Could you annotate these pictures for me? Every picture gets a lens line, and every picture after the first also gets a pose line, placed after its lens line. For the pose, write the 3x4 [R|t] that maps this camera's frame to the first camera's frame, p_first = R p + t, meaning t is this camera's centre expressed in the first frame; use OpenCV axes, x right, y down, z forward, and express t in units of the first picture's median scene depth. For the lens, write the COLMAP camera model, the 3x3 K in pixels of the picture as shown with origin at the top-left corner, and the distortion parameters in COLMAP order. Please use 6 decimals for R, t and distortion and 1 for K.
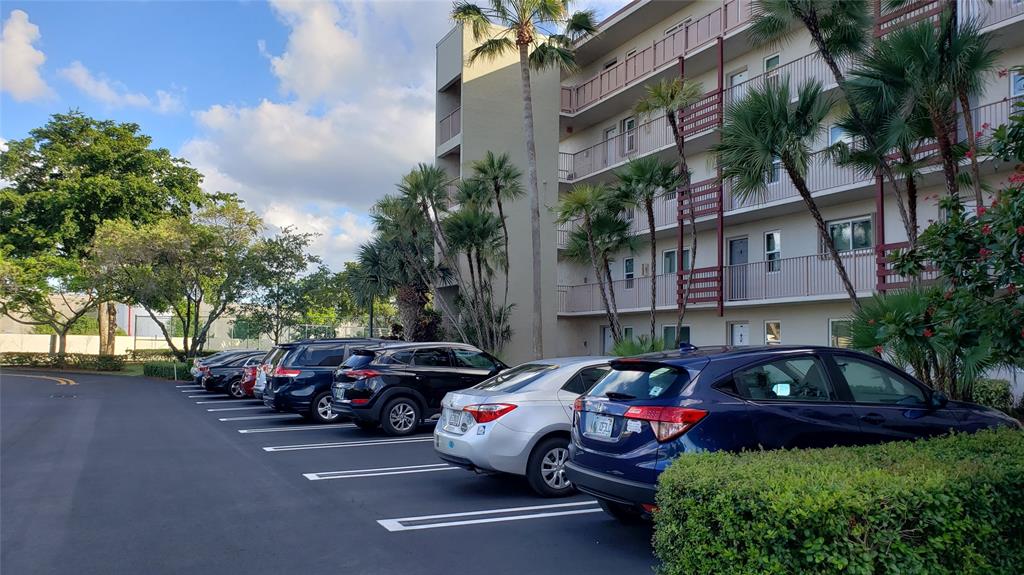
lens RADIAL K [[806.3, 0, 487.3], [0, 806.3, 318.9], [0, 0, 1]] dist [0.026901, -0.006613]
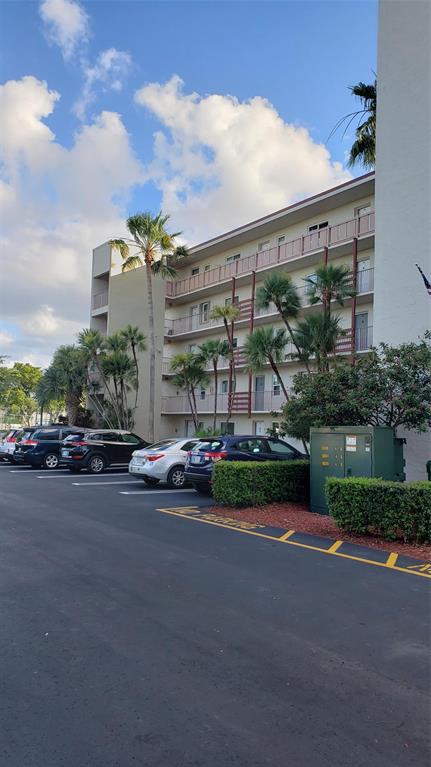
lens RADIAL K [[603.9, 0, 215.8], [0, 603.9, 382.4], [0, 0, 1]] dist [0.026901, -0.006613]
pose [[0.979306, 0.038305, 0.198728, -0.076226], [-0.029404, 0.998436, -0.047550, -0.017051], [-0.200238, 0.040722, 0.978901, -0.385261]]
